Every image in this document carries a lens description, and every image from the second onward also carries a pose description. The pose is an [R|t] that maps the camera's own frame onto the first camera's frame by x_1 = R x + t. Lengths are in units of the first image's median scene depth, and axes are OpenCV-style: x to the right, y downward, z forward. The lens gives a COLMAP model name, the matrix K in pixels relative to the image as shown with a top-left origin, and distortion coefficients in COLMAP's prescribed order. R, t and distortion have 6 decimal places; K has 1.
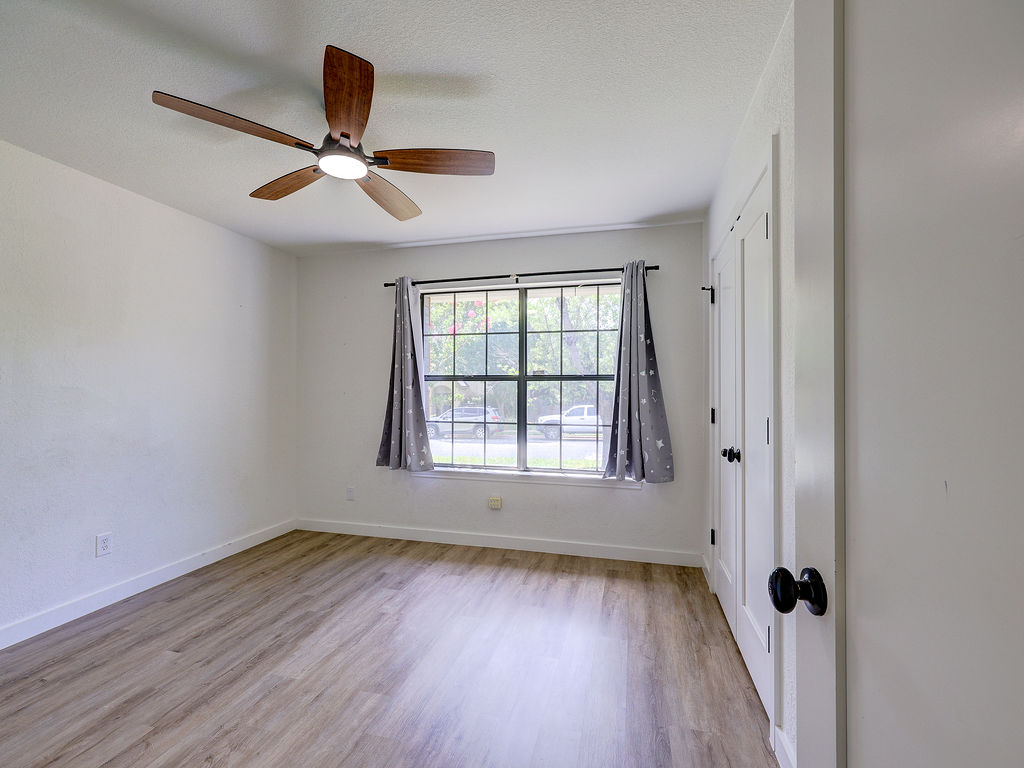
lens RADIAL K [[463.1, 0, 512.1], [0, 463.1, 386.4], [0, 0, 1]] dist [0.003293, 0.000560]
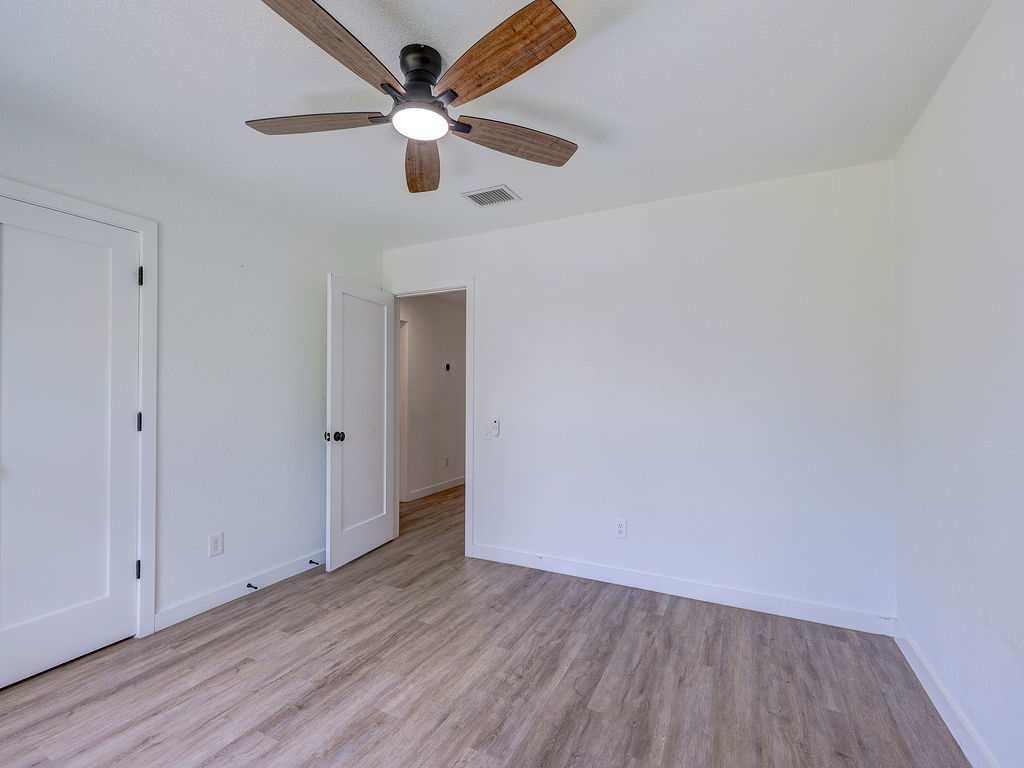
lens RADIAL K [[463.1, 0, 512.1], [0, 463.1, 386.4], [0, 0, 1]] dist [0.003293, 0.000560]
pose [[-0.979130, 0.003671, 0.203203, -0.810998], [-0.002019, 0.999612, -0.027787, 0.025907], [-0.203227, -0.027617, -0.978742, 2.073821]]
